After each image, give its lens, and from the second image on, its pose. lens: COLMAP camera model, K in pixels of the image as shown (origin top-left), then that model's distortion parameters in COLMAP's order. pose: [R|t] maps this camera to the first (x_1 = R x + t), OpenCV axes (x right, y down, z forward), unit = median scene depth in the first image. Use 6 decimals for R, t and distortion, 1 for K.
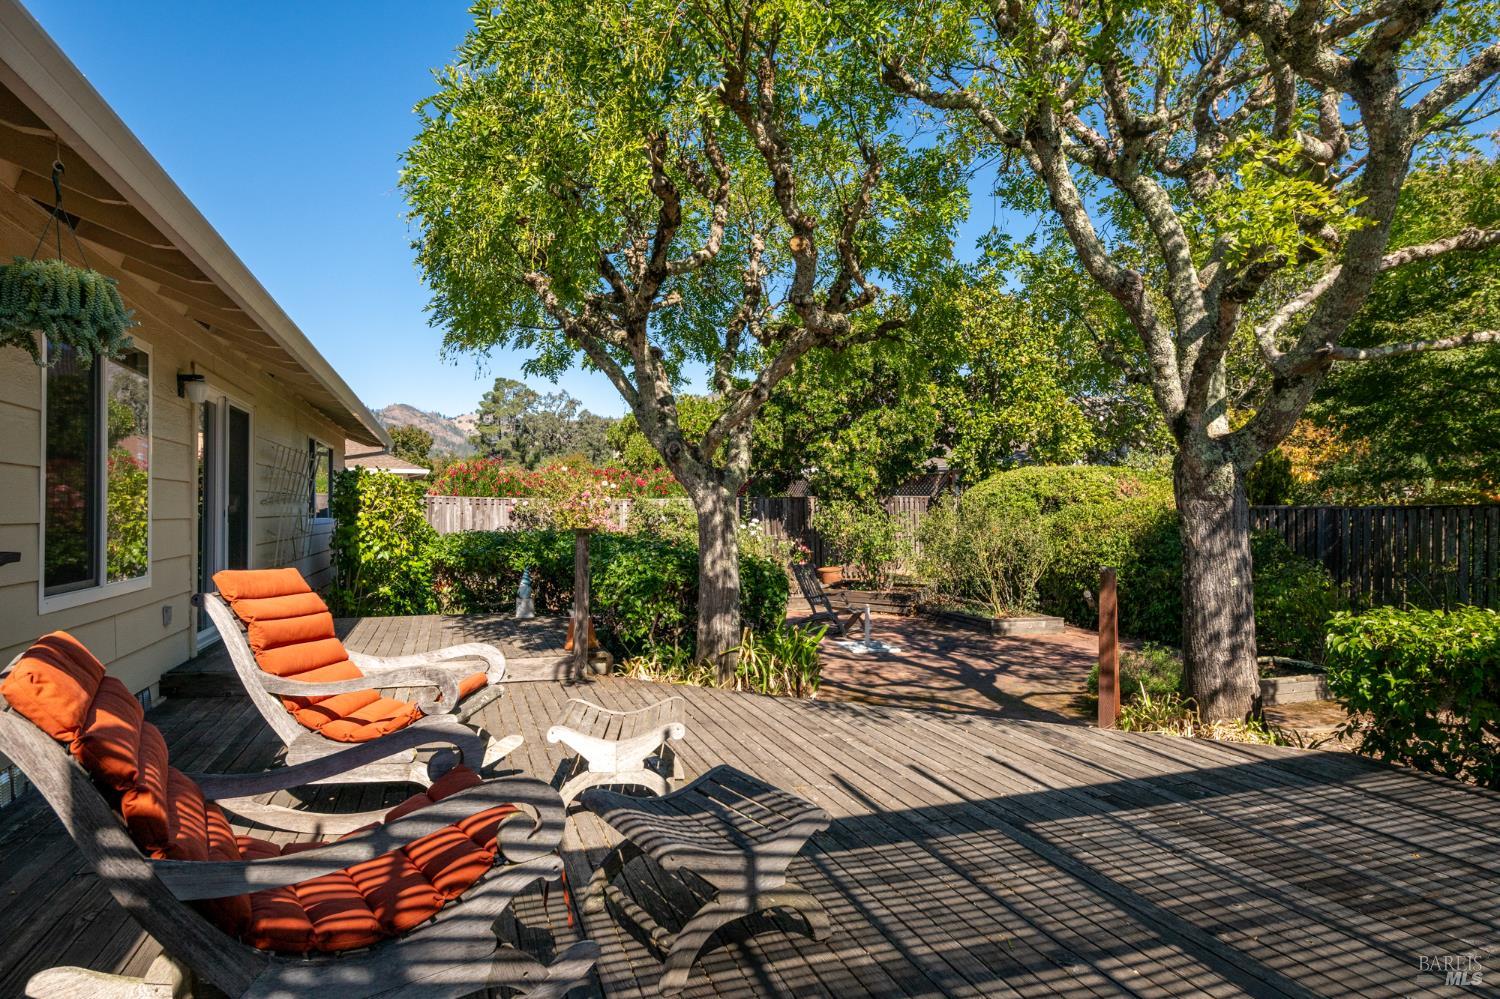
lens RADIAL K [[844.5, 0, 753.5], [0, 844.5, 502.8], [0, 0, 1]] dist [-0.002526, 0.002283]
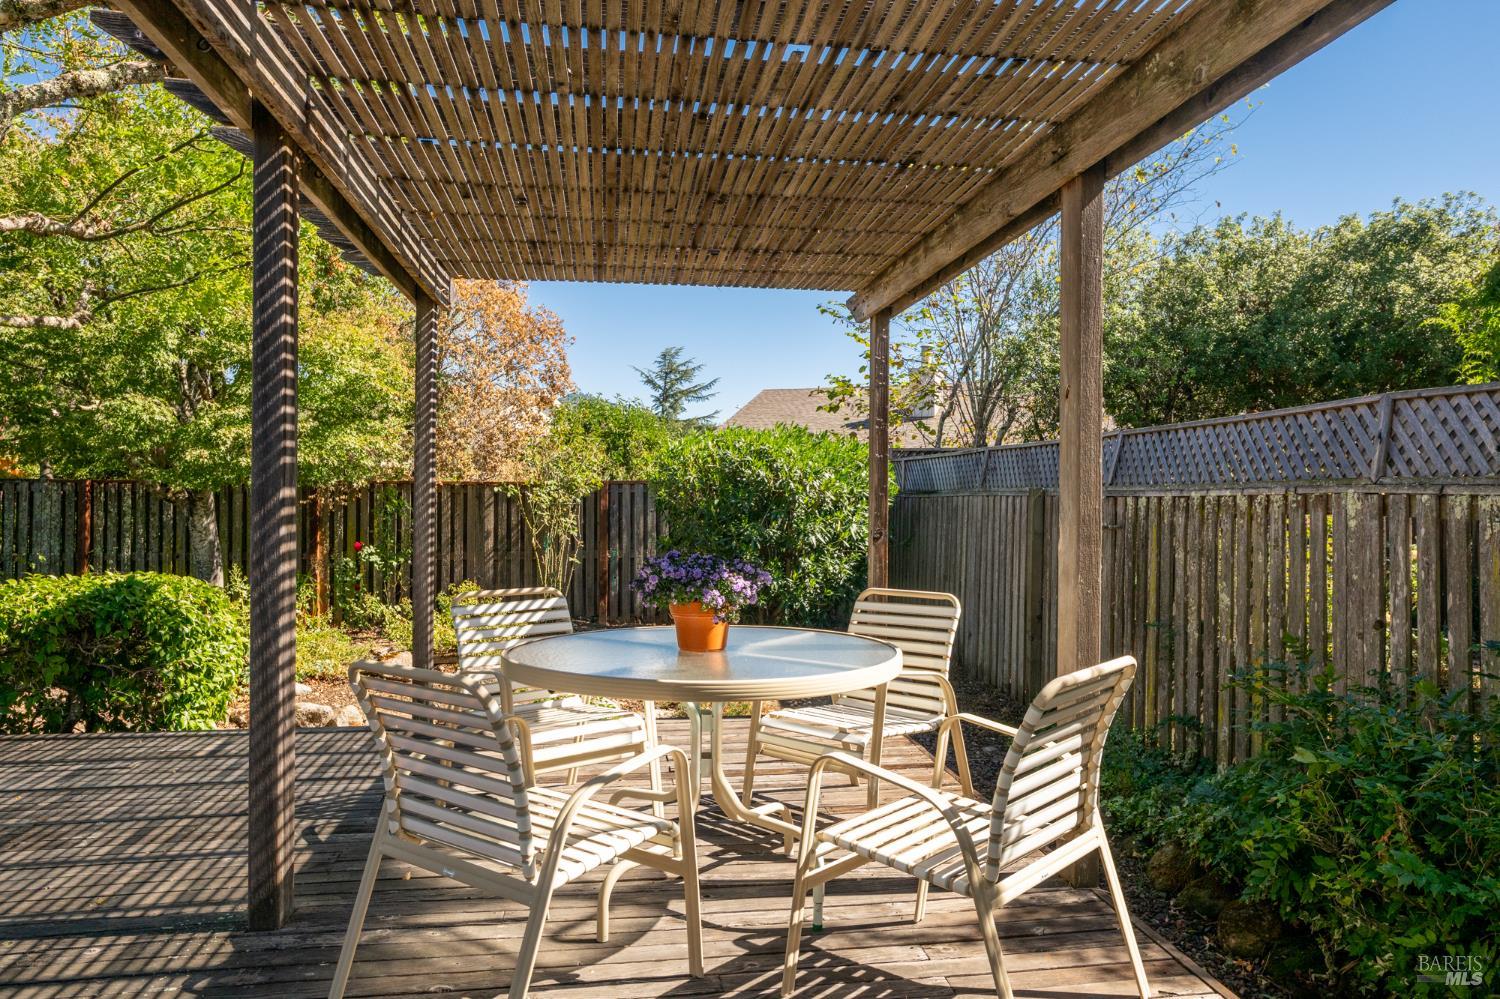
lens RADIAL K [[983.4, 0, 756.0], [0, 983.4, 500.1], [0, 0, 1]] dist [-0.002265, 0.001070]
pose [[0.186682, -0.005584, 0.982405, -0.103283], [-0.016994, 0.999816, 0.008912, 0.002072], [-0.982273, -0.018359, 0.186553, -0.061035]]
